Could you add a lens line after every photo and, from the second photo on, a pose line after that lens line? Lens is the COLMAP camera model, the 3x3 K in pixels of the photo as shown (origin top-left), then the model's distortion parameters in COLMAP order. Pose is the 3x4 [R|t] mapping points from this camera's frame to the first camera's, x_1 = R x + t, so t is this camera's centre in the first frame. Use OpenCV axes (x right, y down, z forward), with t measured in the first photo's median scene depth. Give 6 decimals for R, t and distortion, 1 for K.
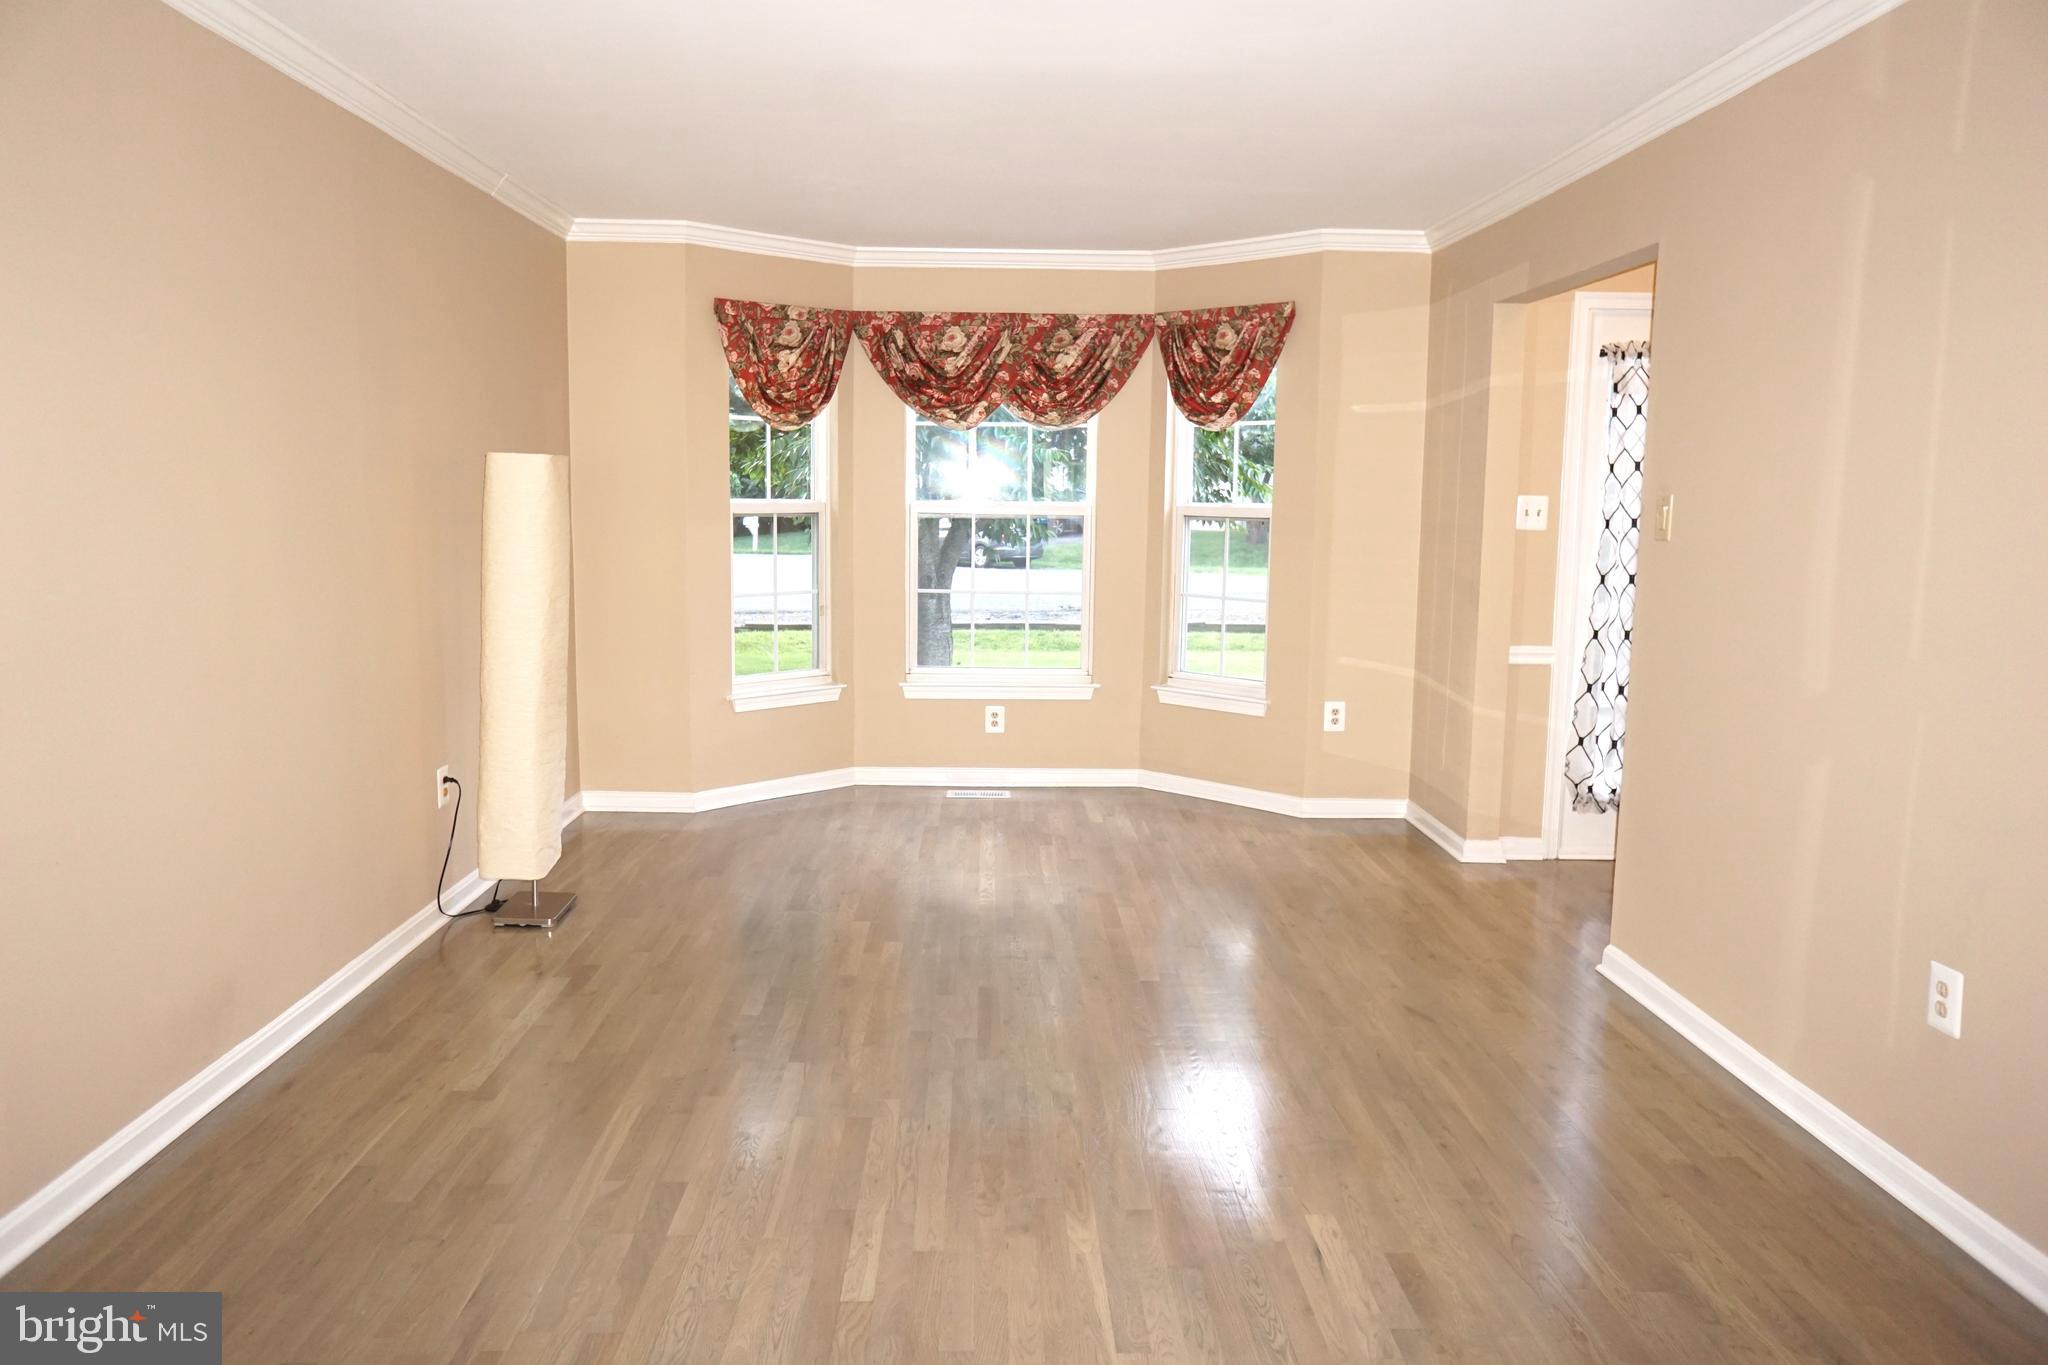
lens RADIAL K [[1388.1, 0, 1010.7], [0, 1388.1, 676.3], [0, 0, 1]] dist [-0.064017, 0.092915]
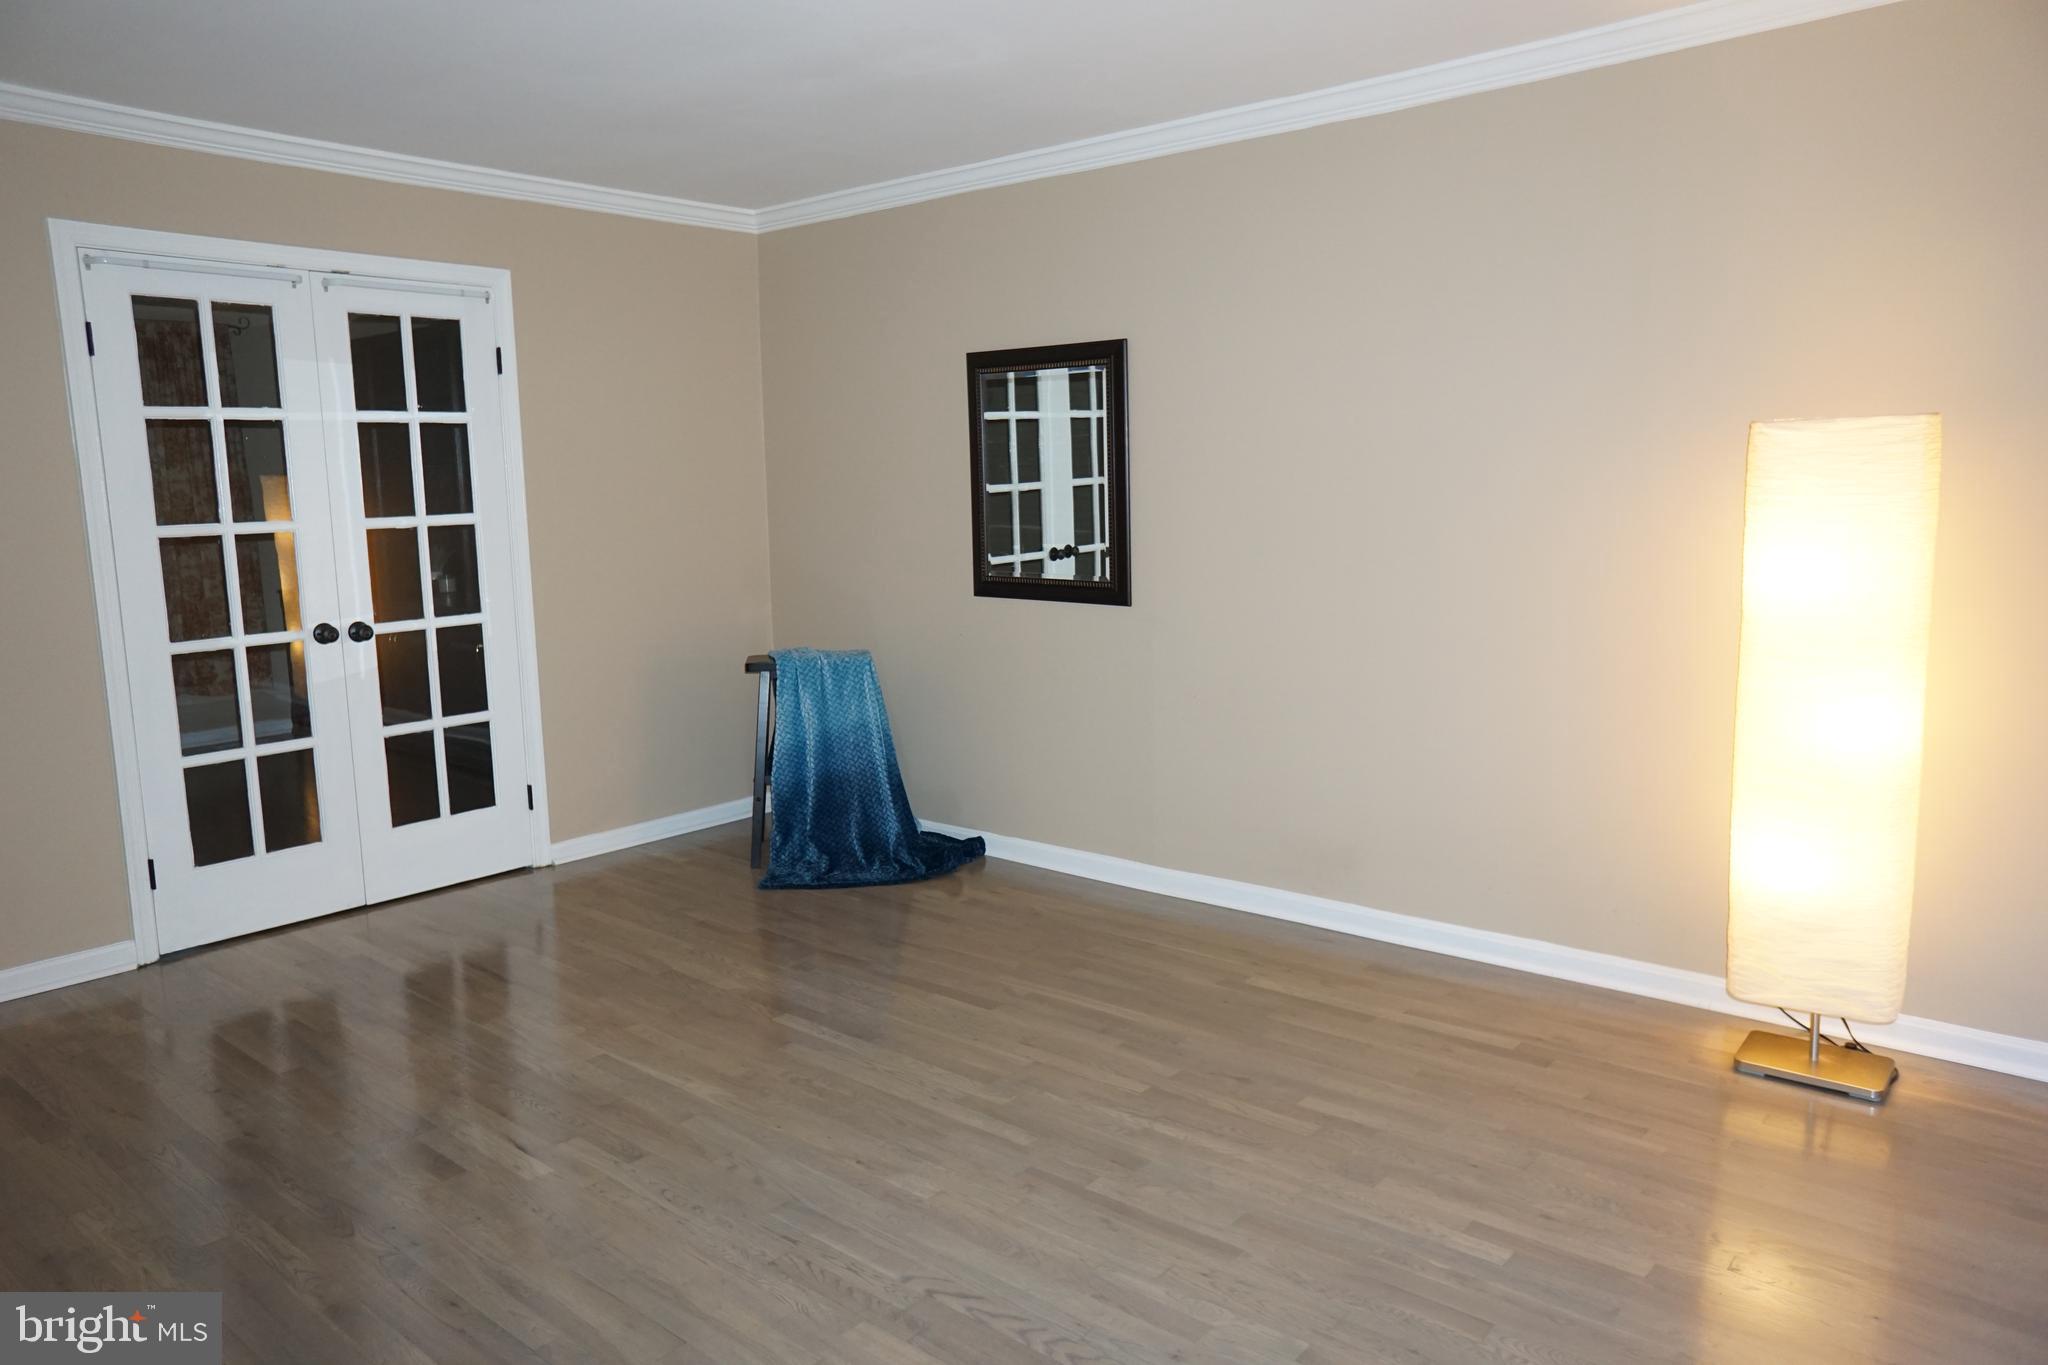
lens RADIAL K [[1388.1, 0, 1010.7], [0, 1388.1, 676.3], [0, 0, 1]] dist [-0.064017, 0.092915]
pose [[-0.666178, 0.109183, -0.737757, 0.611234], [-0.082594, 0.972340, 0.218479, -0.206768], [0.741205, 0.206480, -0.638734, 1.576826]]
